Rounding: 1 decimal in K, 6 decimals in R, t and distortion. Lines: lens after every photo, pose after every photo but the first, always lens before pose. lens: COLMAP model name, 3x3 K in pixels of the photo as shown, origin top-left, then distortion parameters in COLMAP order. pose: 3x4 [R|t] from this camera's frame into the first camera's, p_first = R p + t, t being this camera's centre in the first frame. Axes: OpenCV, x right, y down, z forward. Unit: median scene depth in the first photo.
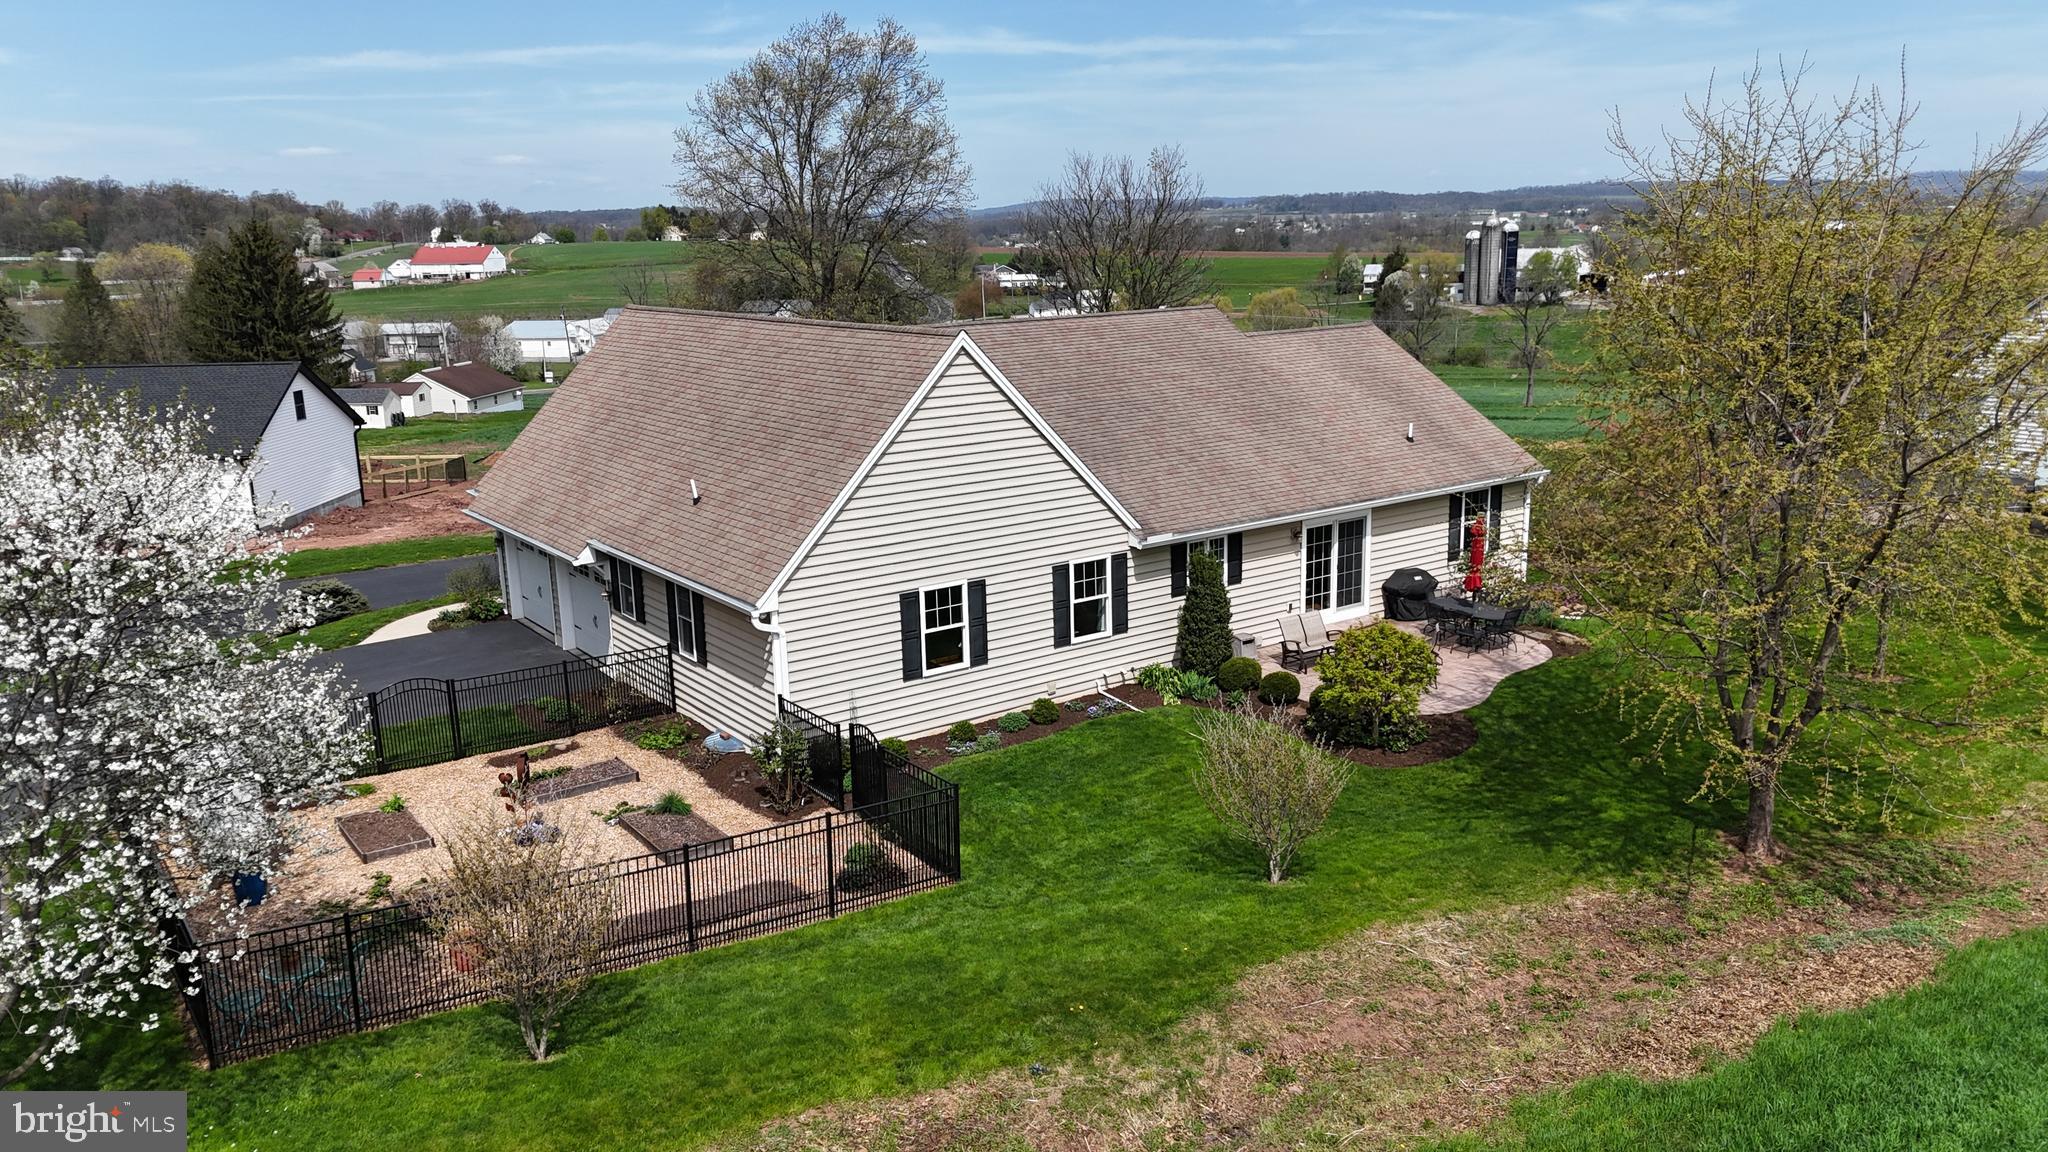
lens RADIAL K [[1507.0, 0, 1028.6], [0, 1507.0, 567.7], [0, 0, 1]] dist [0.061334, -0.051788]
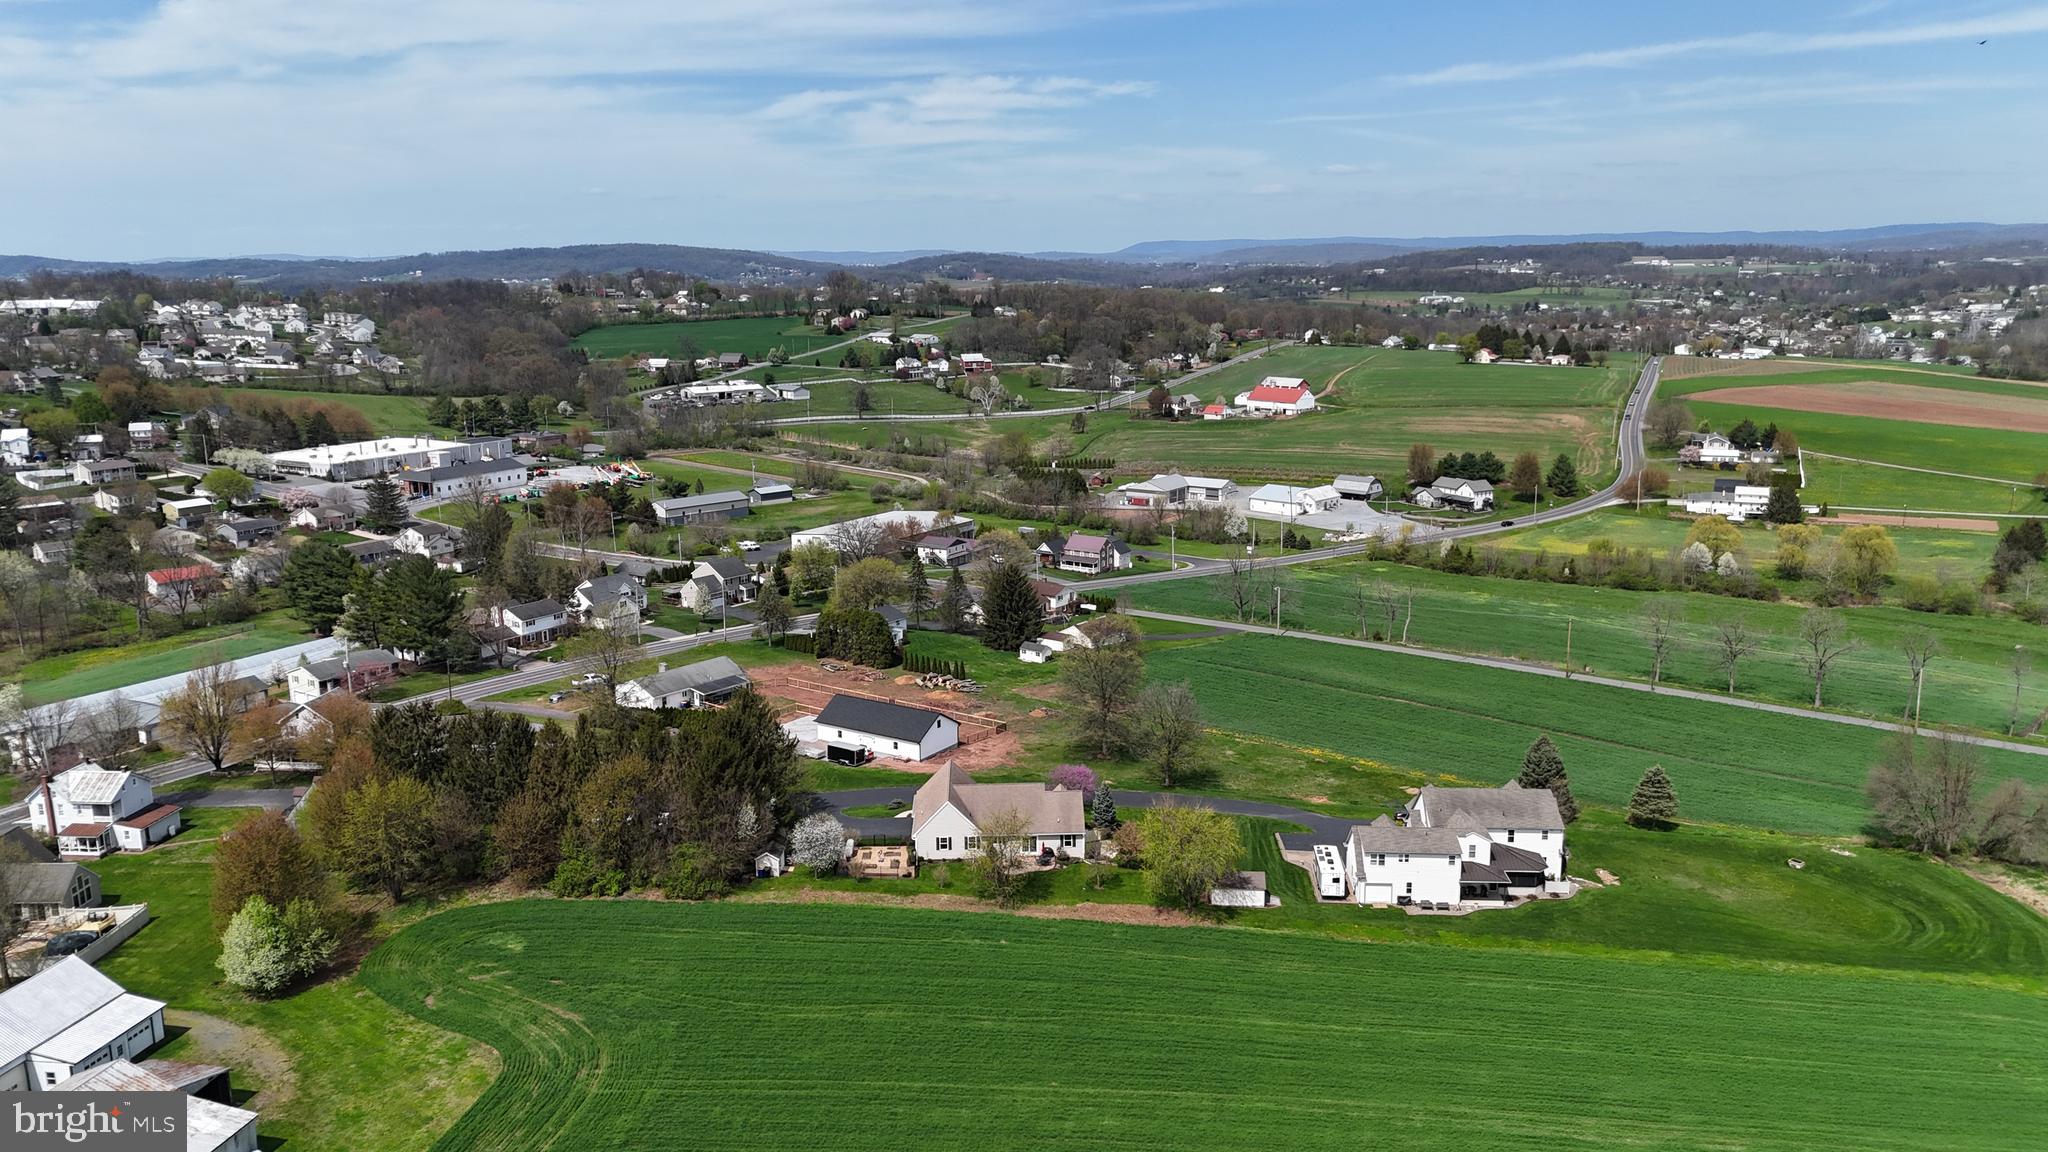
lens RADIAL K [[1497.7, 0, 1035.9], [0, 1497.7, 571.1], [0, 0, 1]] dist [0.141923, -0.225379]
pose [[0.830016, 0.127632, -0.542939, 3.312274], [-0.130163, 0.990911, 0.033953, -1.268777], [0.542338, 0.042489, 0.839085, -3.906969]]
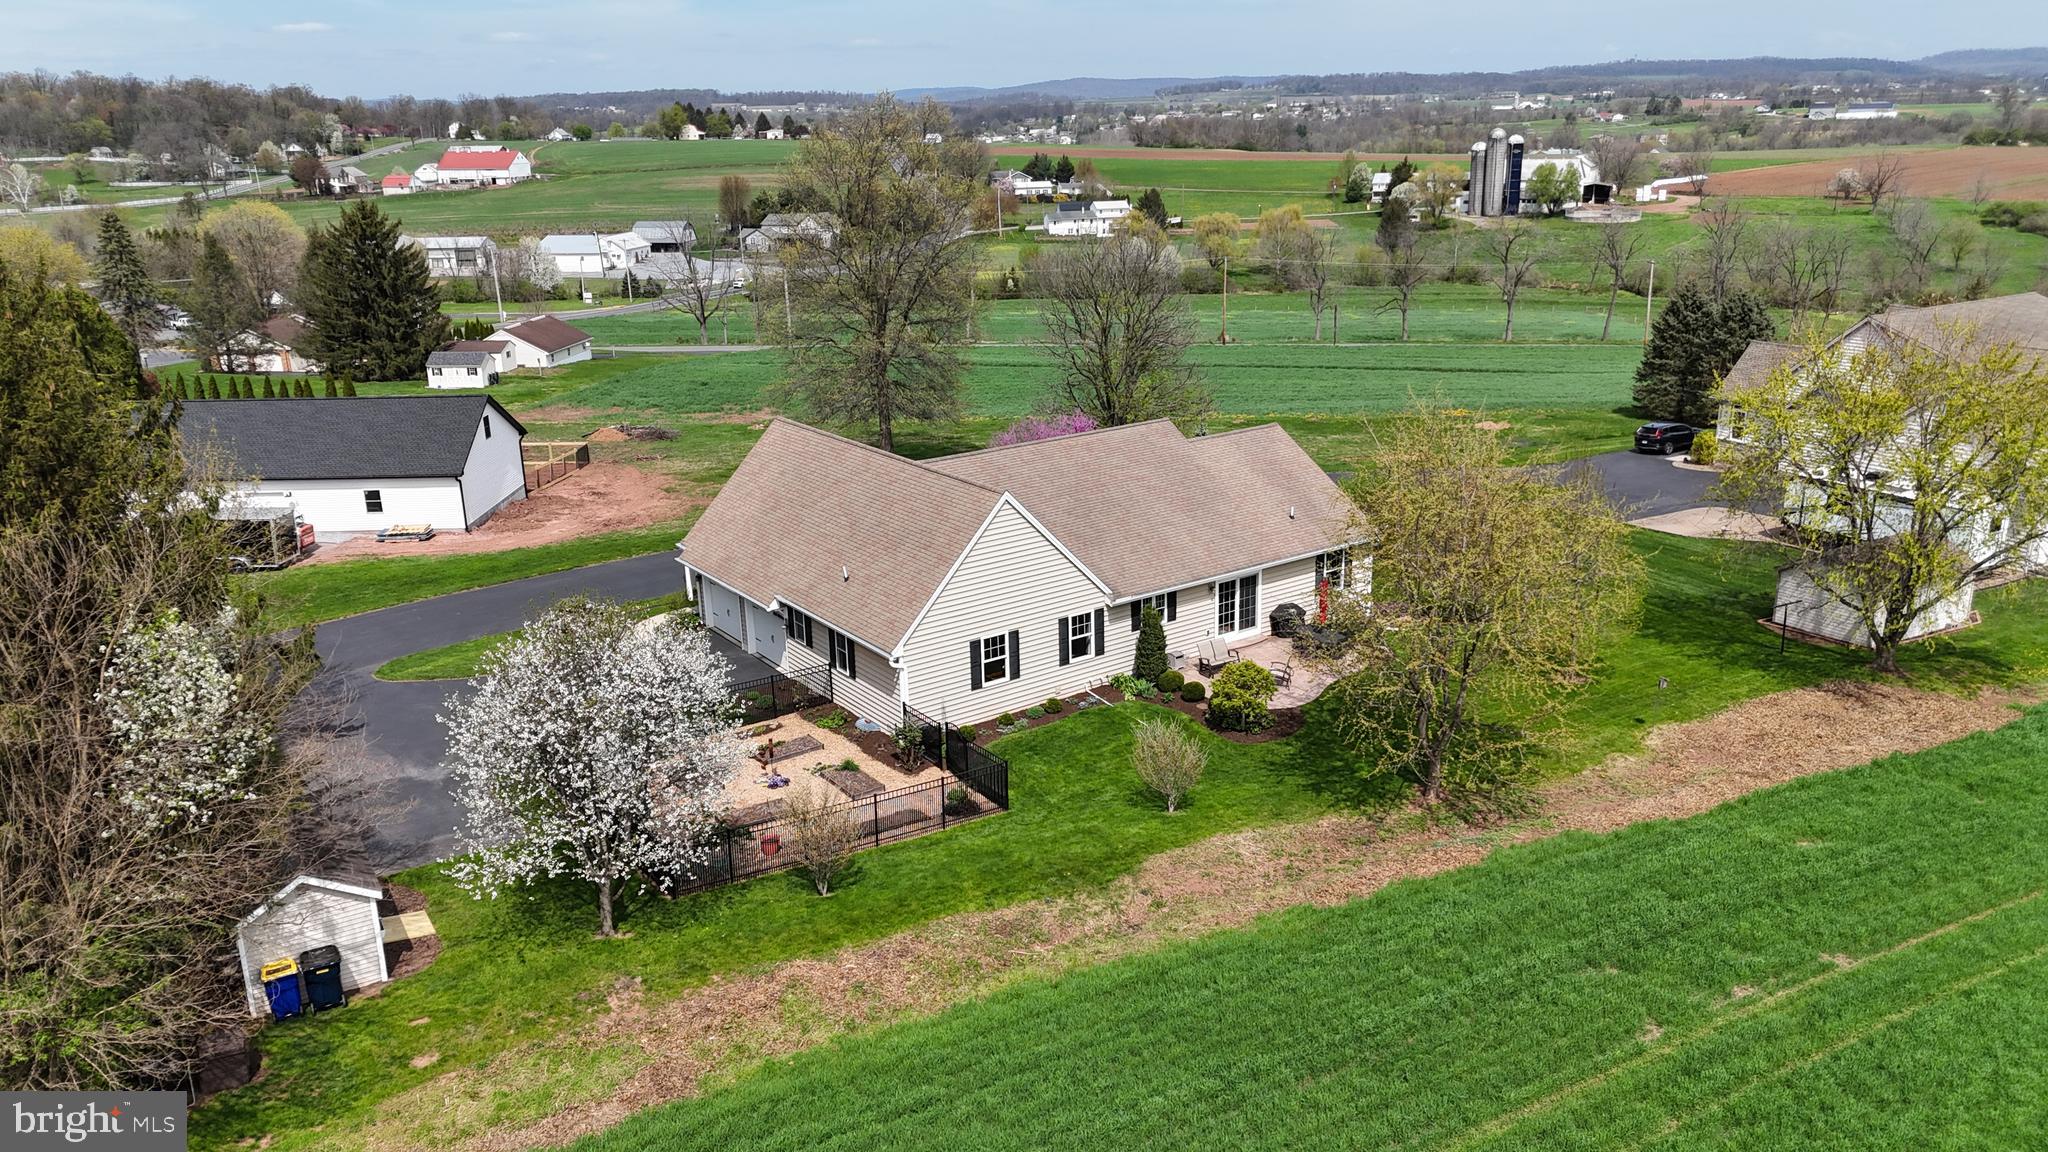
lens RADIAL K [[1507.0, 0, 1028.6], [0, 1507.0, 567.7], [0, 0, 1]] dist [0.061334, -0.051788]
pose [[0.999956, 0.002603, -0.009046, -0.002281], [-0.001928, 0.997268, 0.073836, -0.167976], [0.009214, -0.073816, 0.997229, -0.617378]]
